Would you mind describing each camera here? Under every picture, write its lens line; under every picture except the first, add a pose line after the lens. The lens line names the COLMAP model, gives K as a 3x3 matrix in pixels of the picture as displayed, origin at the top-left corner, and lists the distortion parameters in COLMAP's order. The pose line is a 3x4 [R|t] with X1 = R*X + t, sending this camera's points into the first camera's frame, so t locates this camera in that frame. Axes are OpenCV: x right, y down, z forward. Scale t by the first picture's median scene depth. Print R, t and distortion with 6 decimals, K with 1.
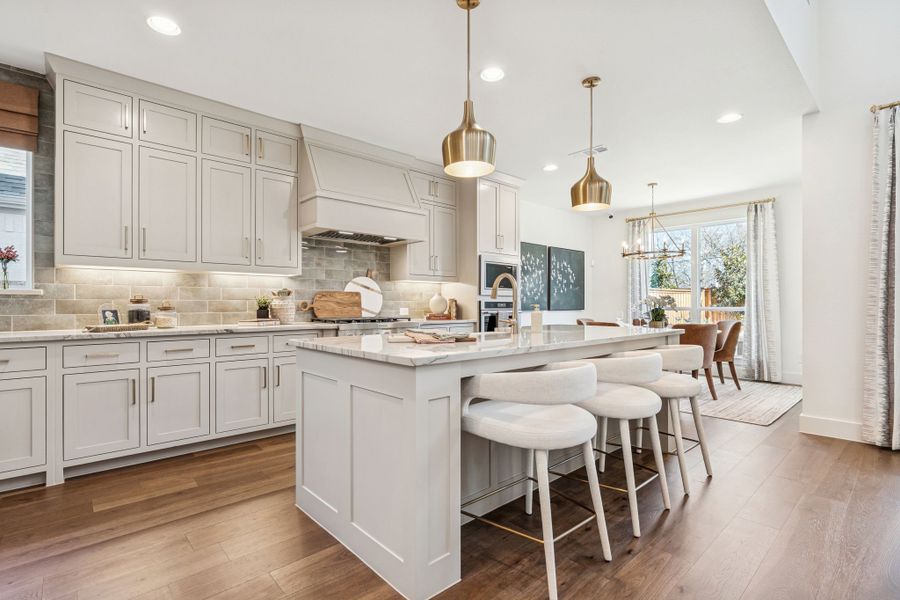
lens RADIAL K [[429.8, 0, 444.4], [0, 429.8, 302.8], [0, 0, 1]] dist [-0.006176, -0.000321]
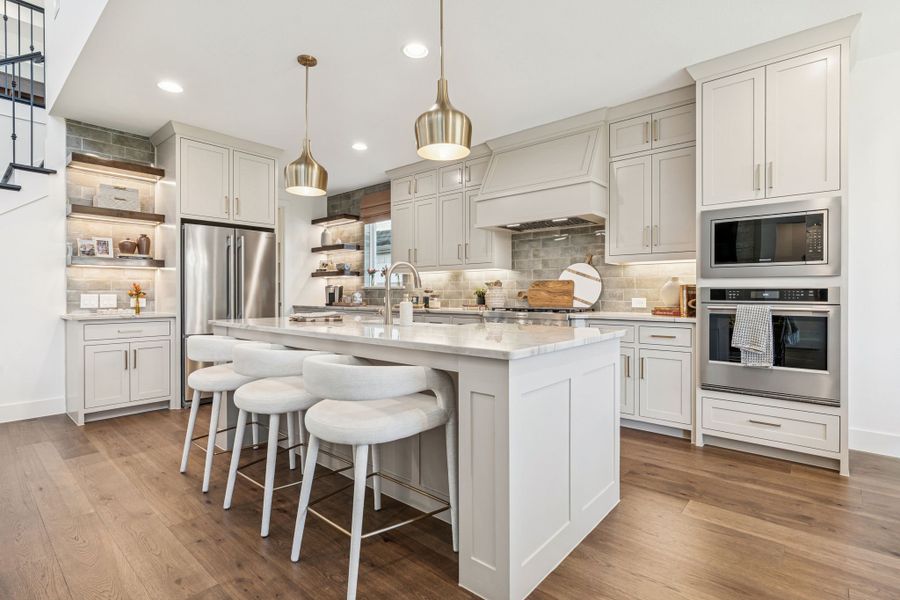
lens RADIAL K [[435.7, 0, 451.5], [0, 435.7, 296.2], [0, 0, 1]] dist [-0.002377, 0.000137]
pose [[0.119867, 0.007290, -0.992763, 0.682576], [0.005221, 0.999955, 0.007973, 0.000763], [0.992776, -0.006139, 0.119823, 0.608223]]
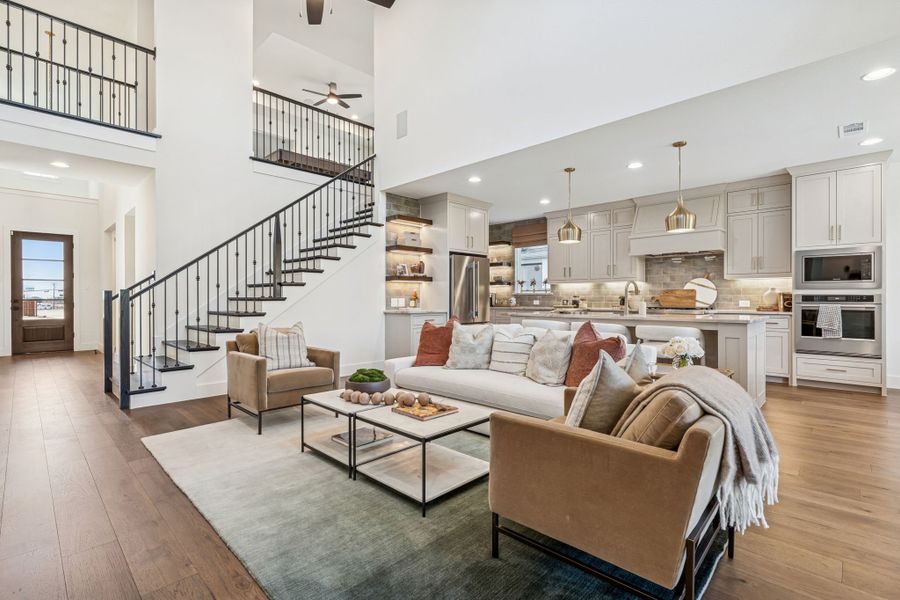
lens RADIAL K [[420.9, 0, 448.8], [0, 420.9, 298.7], [0, 0, 1]] dist [-0.002936, 0.000448]
pose [[0.060802, 0.002481, -0.998147, 1.112628], [0.005450, 0.999981, 0.002817, -0.001933], [0.998135, -0.005611, 0.060788, 0.094883]]
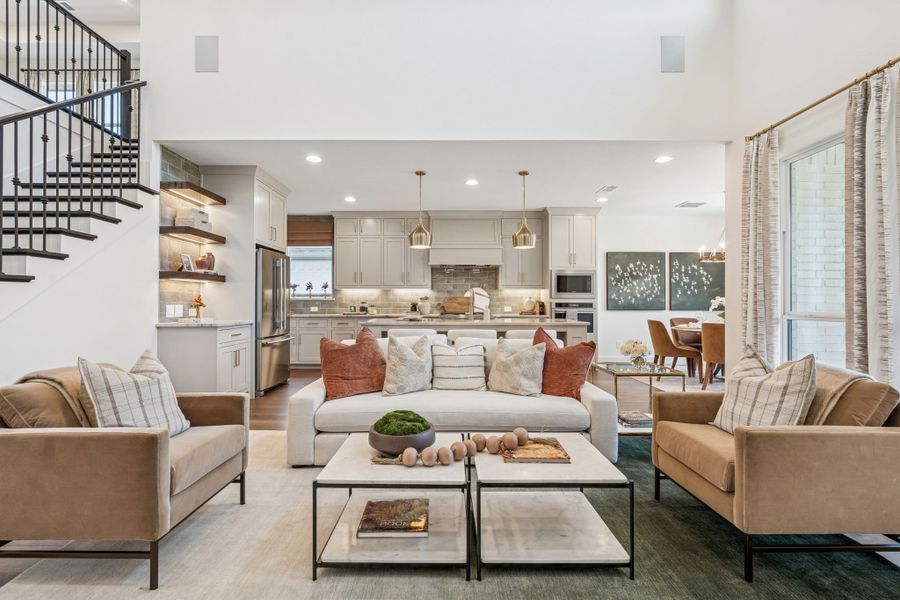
lens RADIAL K [[420.9, 0, 448.8], [0, 420.9, 298.7], [0, 0, 1]] dist [-0.002936, 0.000448]
pose [[0.740798, -0.004583, -0.671713, 0.804413], [0.000157, 0.999978, -0.006649, -0.007414], [0.671728, 0.004820, 0.740782, -0.266478]]
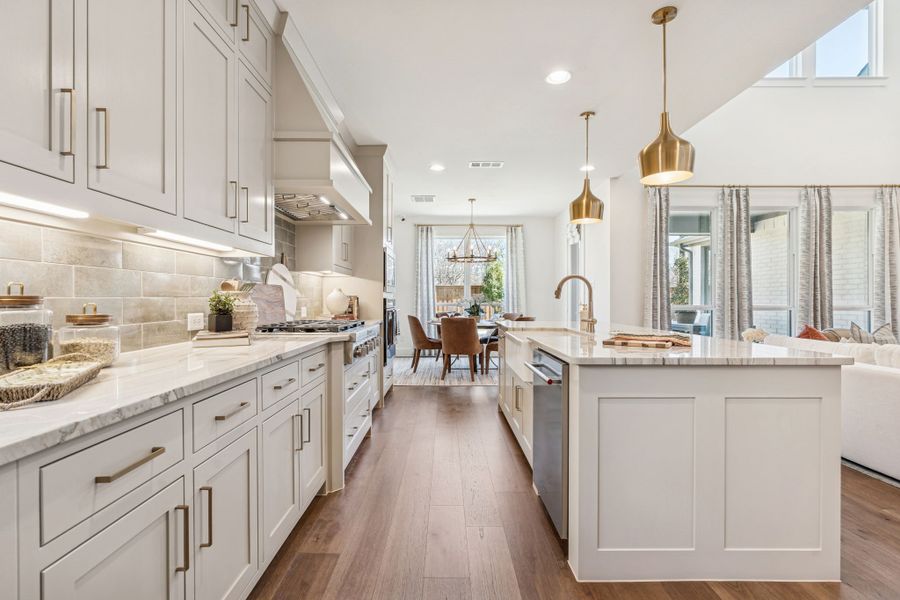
lens RADIAL K [[420.9, 0, 448.8], [0, 420.9, 298.7], [0, 0, 1]] dist [-0.002936, 0.000448]
pose [[0.662507, 0.003186, 0.749049, -0.508207], [-0.005819, 0.999983, 0.000894, -0.006043], [-0.749033, -0.004951, 0.662514, 0.340444]]
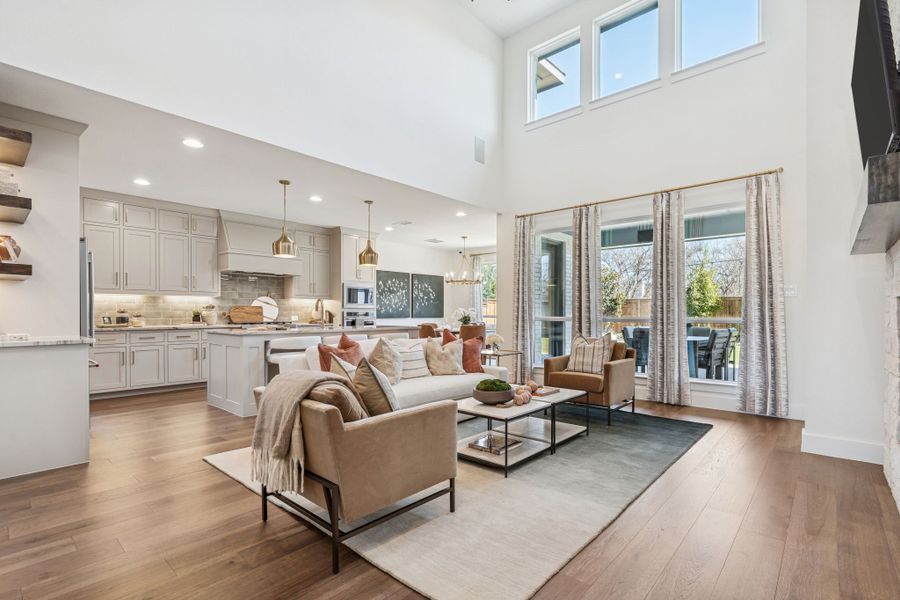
lens RADIAL K [[429.7, 0, 459.2], [0, 429.7, 314.4], [0, 0, 1]] dist [-0.002897, 0.000182]
pose [[0.993204, 0.000732, 0.116385, 0.341778], [-0.001501, 0.999978, 0.006518, -0.005328], [-0.116378, -0.006648, 0.993183, -0.671756]]
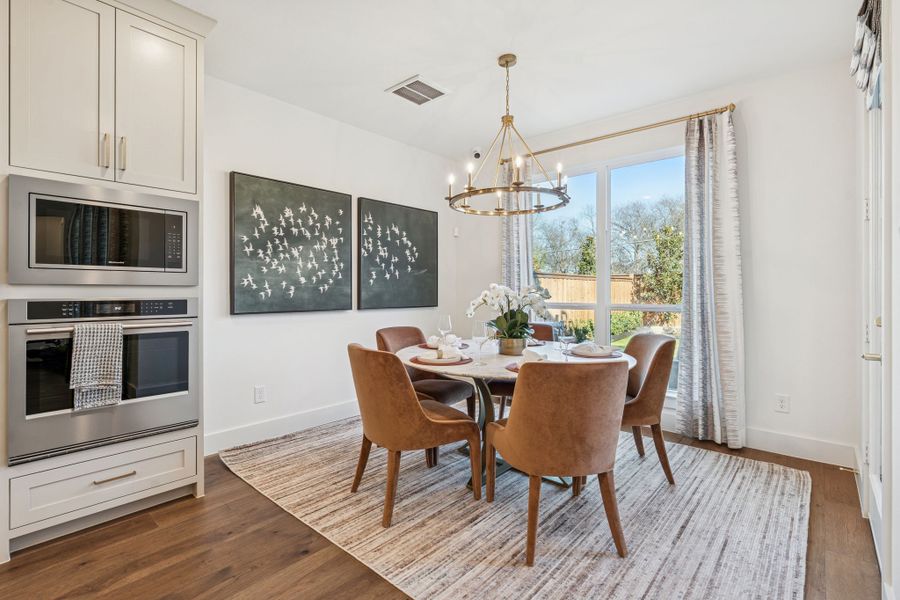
lens RADIAL K [[421.7, 0, 446.9], [0, 421.7, 289.5], [0, 0, 1]] dist [-0.000731, 0.000184]
pose [[0.994075, 0.000661, 0.108693, 0.438744], [-0.000902, 0.999997, 0.002166, -0.015087], [-0.108691, -0.002251, 0.994073, 0.633264]]
